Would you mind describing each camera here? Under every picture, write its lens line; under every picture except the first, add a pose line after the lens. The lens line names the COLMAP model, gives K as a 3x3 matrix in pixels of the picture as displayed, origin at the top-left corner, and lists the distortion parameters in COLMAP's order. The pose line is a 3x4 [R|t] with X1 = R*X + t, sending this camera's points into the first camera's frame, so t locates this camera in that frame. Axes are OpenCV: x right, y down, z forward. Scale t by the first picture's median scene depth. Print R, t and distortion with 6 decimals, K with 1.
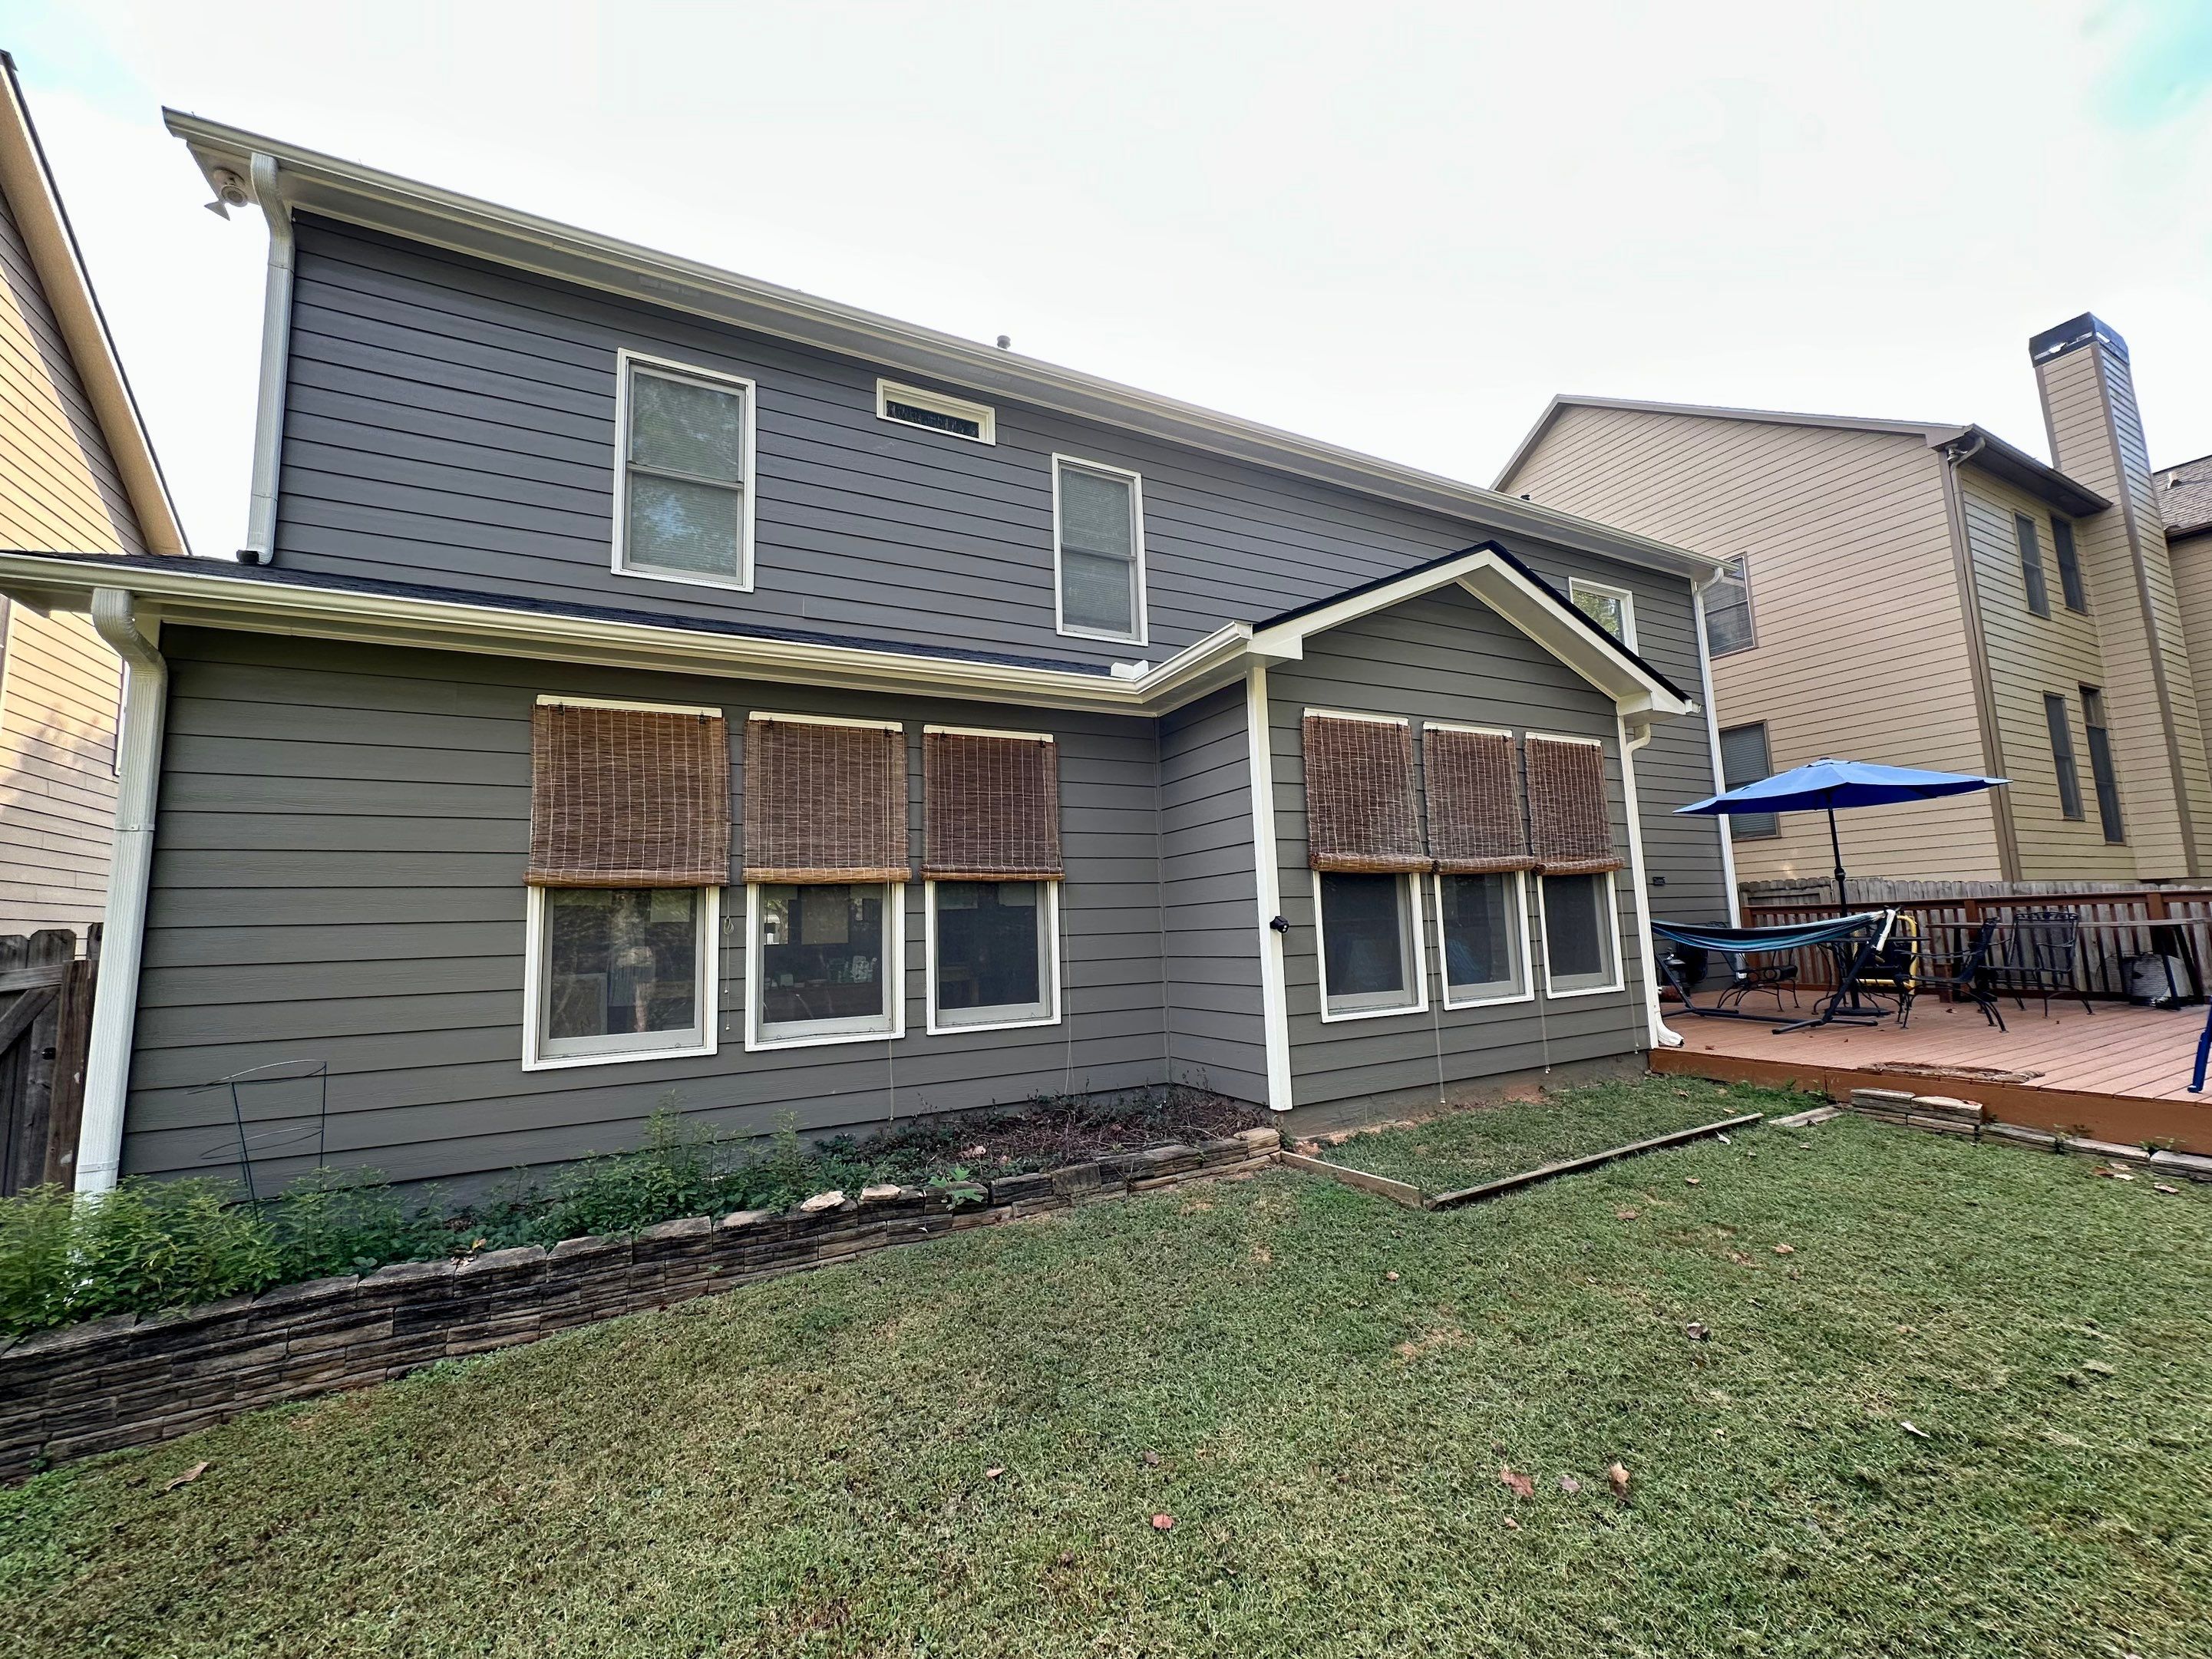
lens RADIAL K [[887.5, 0, 1093.4], [0, 887.5, 830.5], [0, 0, 1]] dist [0.000861, 0.000496]
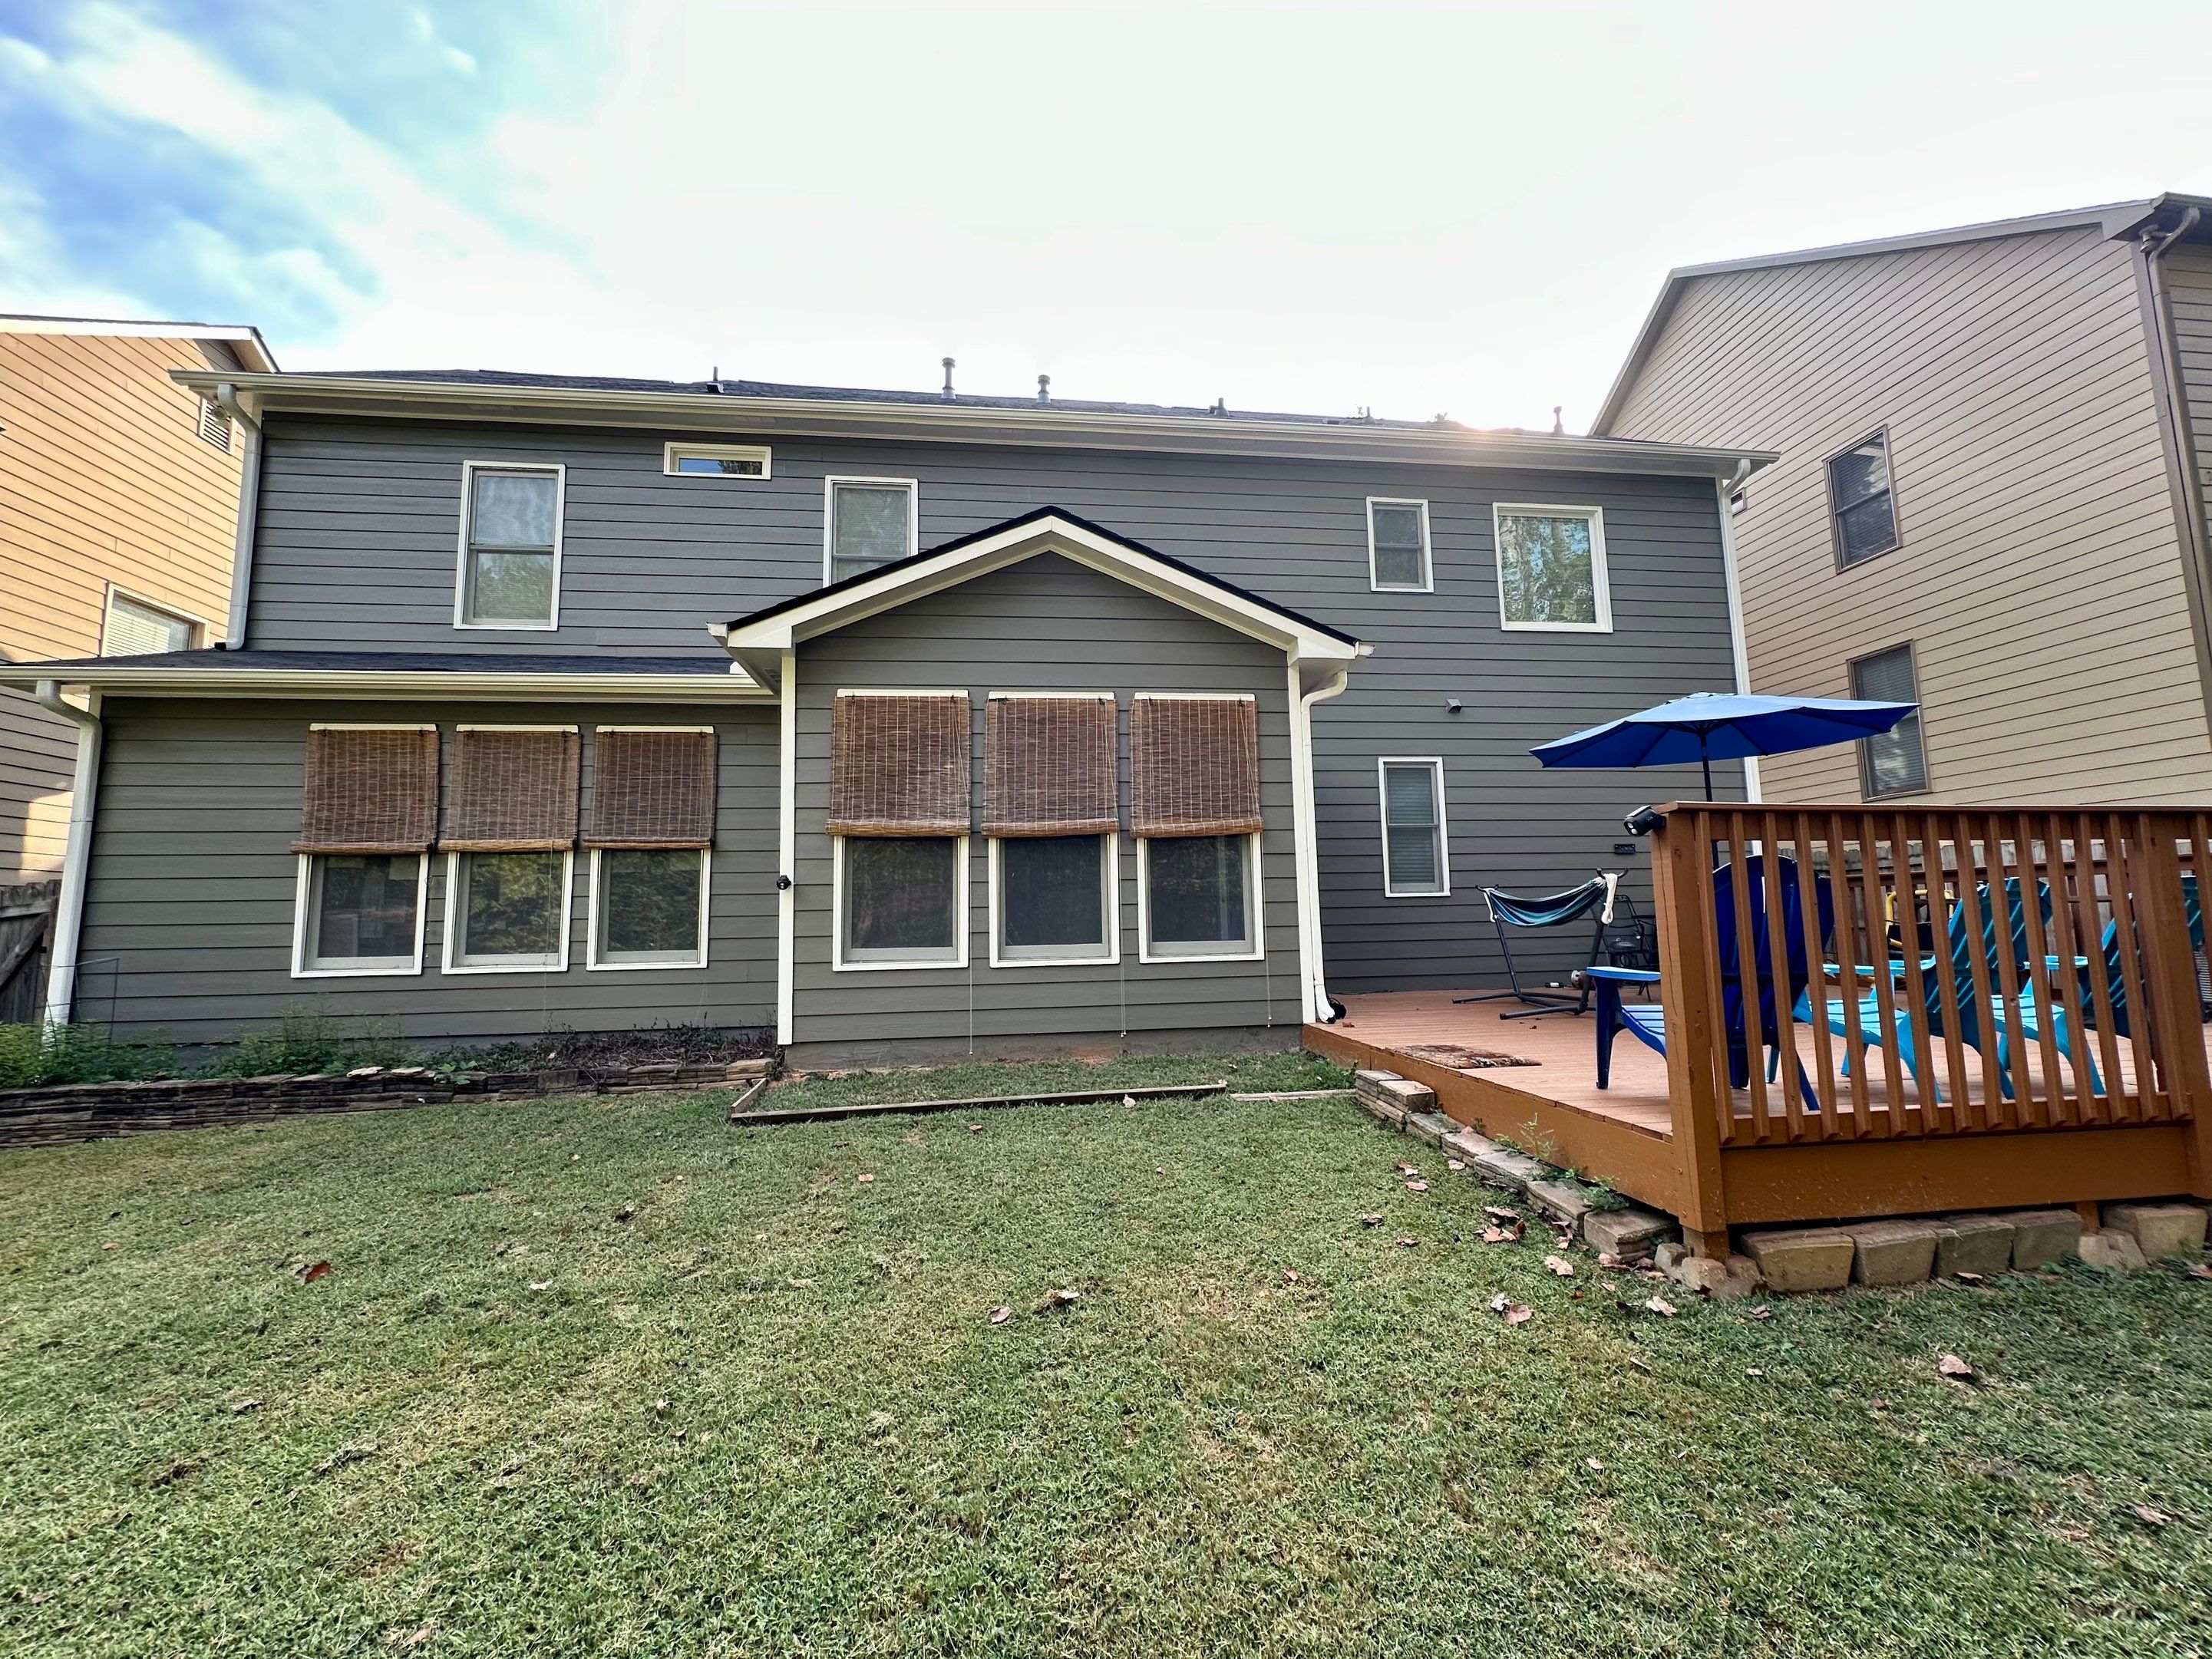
lens RADIAL K [[887.5, 0, 1111.0], [0, 887.5, 831.7], [0, 0, 1]] dist [0.000861, 0.000496]
pose [[0.934348, -0.019628, -0.355820, 0.959837], [0.025712, 0.999593, 0.012378, 0.035252], [0.355432, -0.020714, 0.934472, 0.080918]]
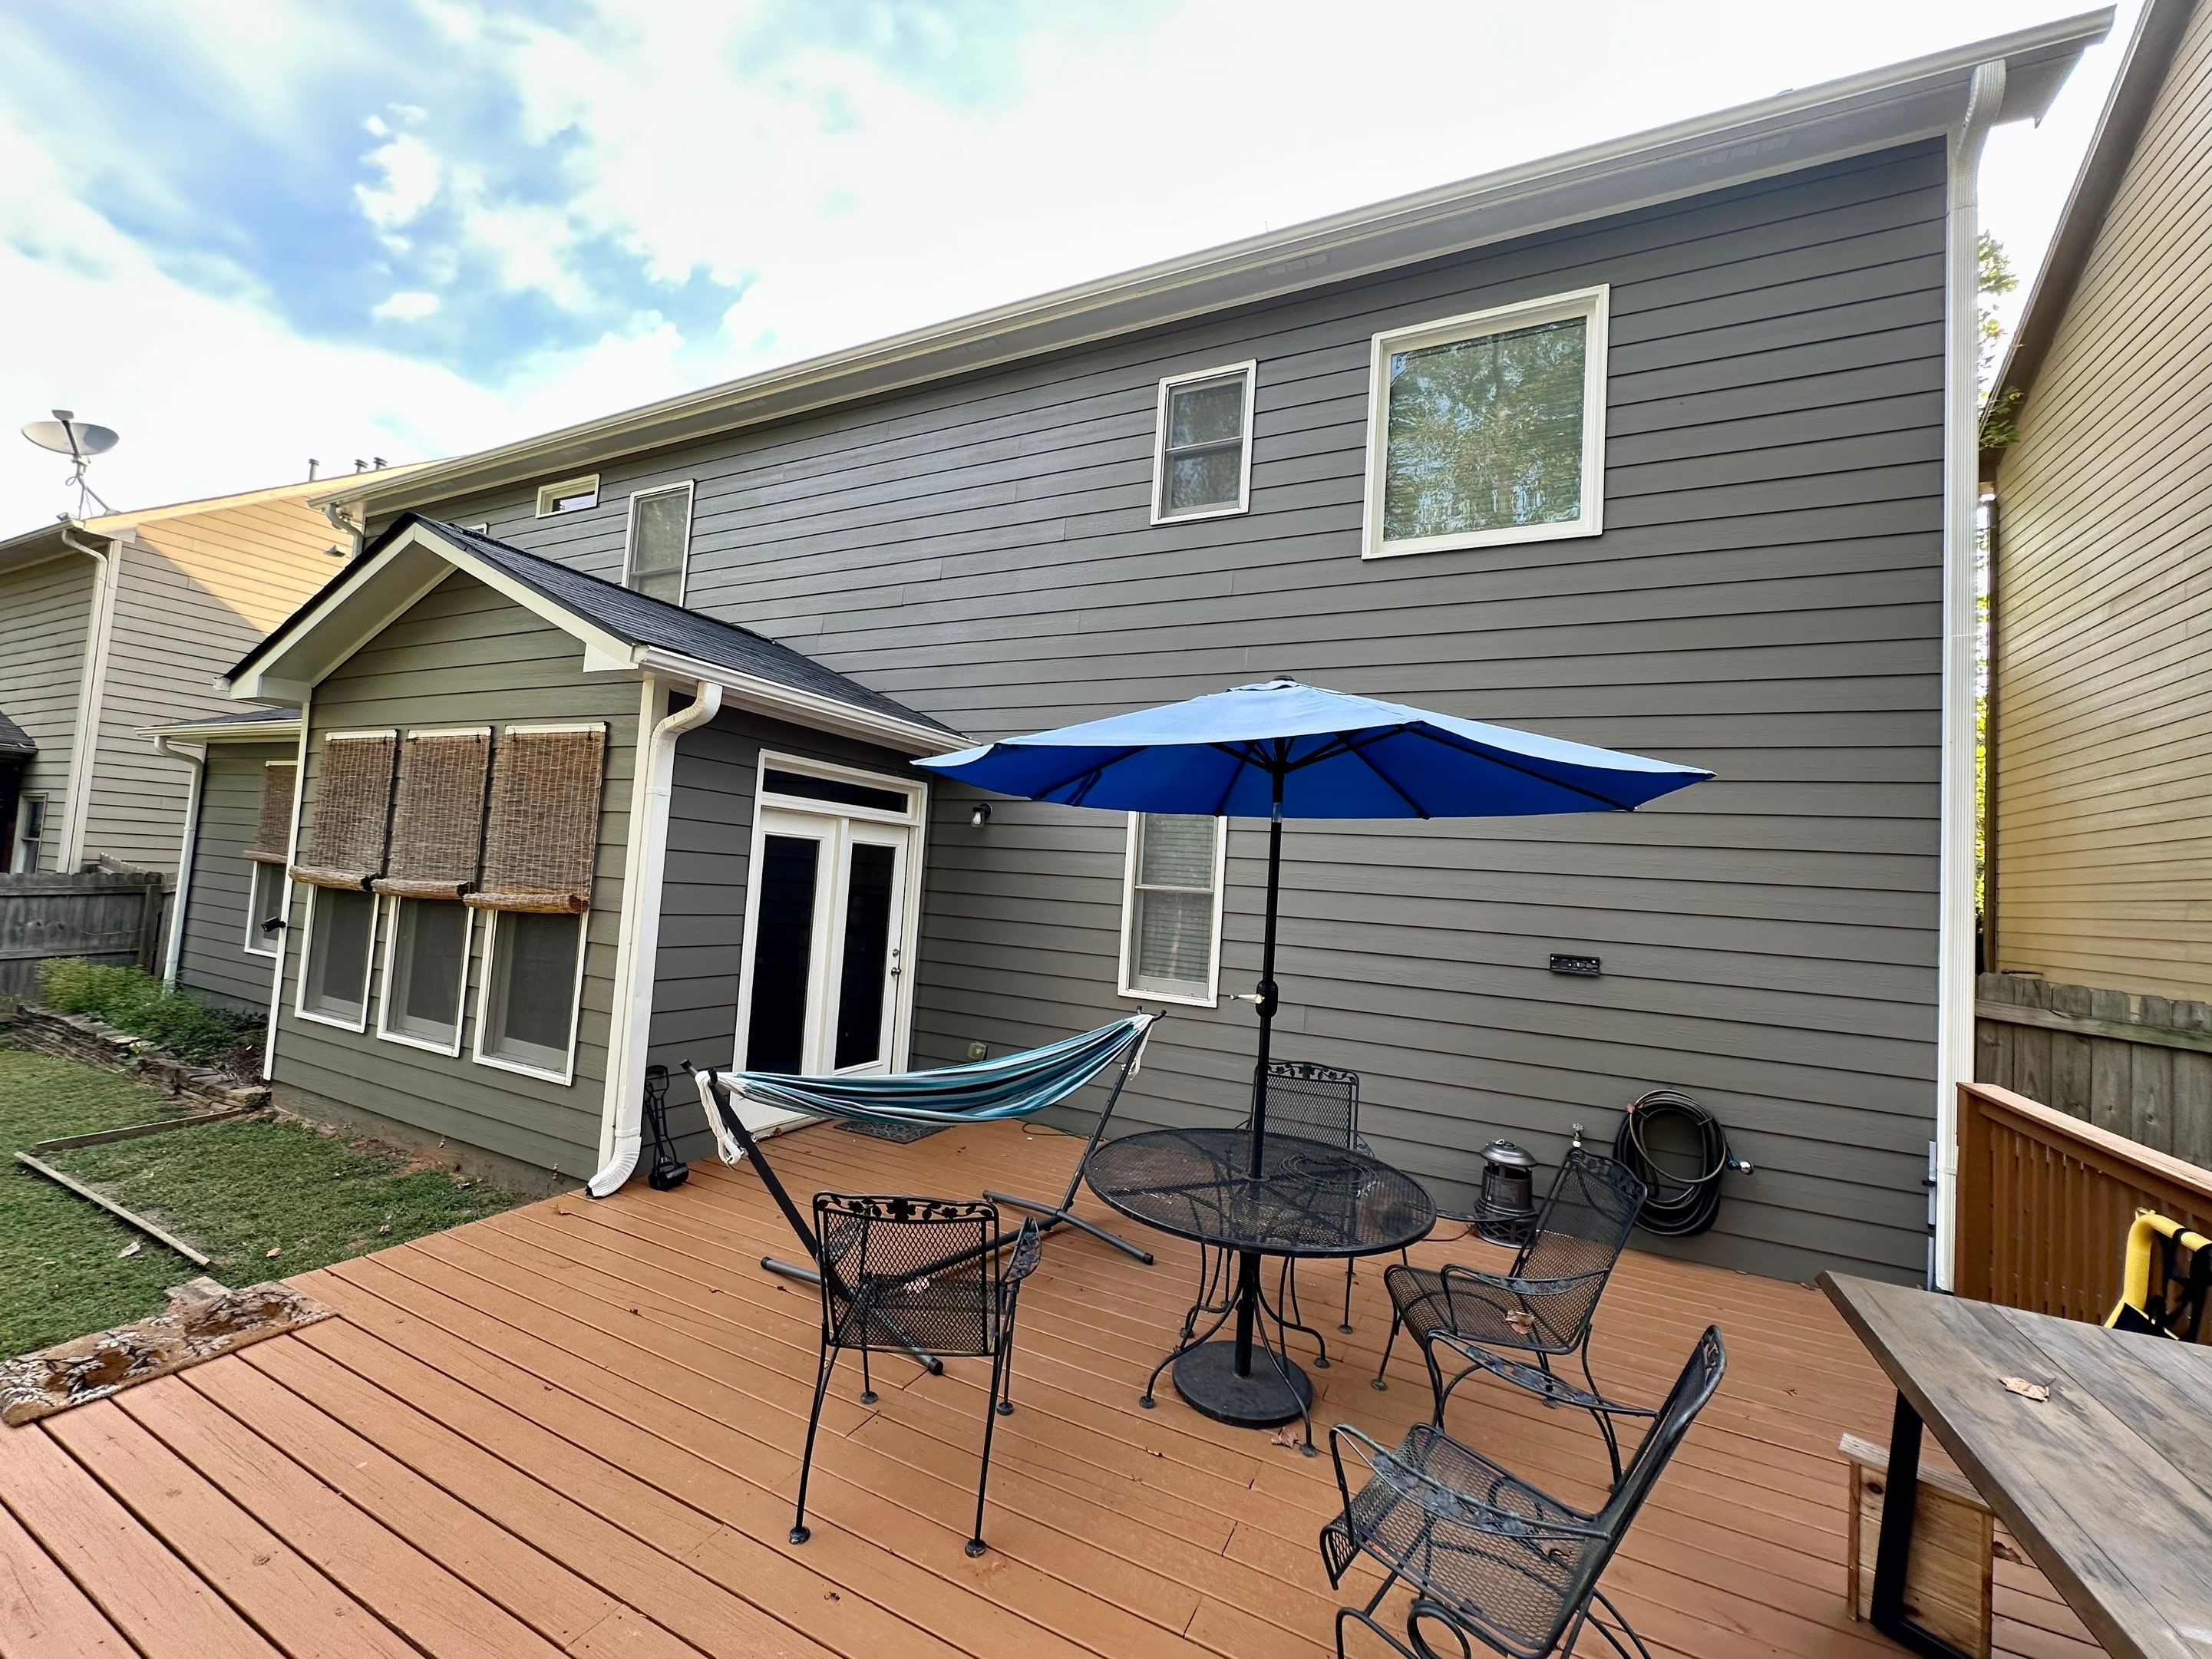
lens RADIAL K [[887.5, 0, 1088.7], [0, 887.5, 826.0], [0, 0, 1]] dist [0.000861, 0.000496]
pose [[0.578415, 0.024689, -0.815369, 1.701829], [0.009705, 0.999263, 0.037142, -0.055935], [0.815685, -0.029397, 0.577749, 1.144045]]
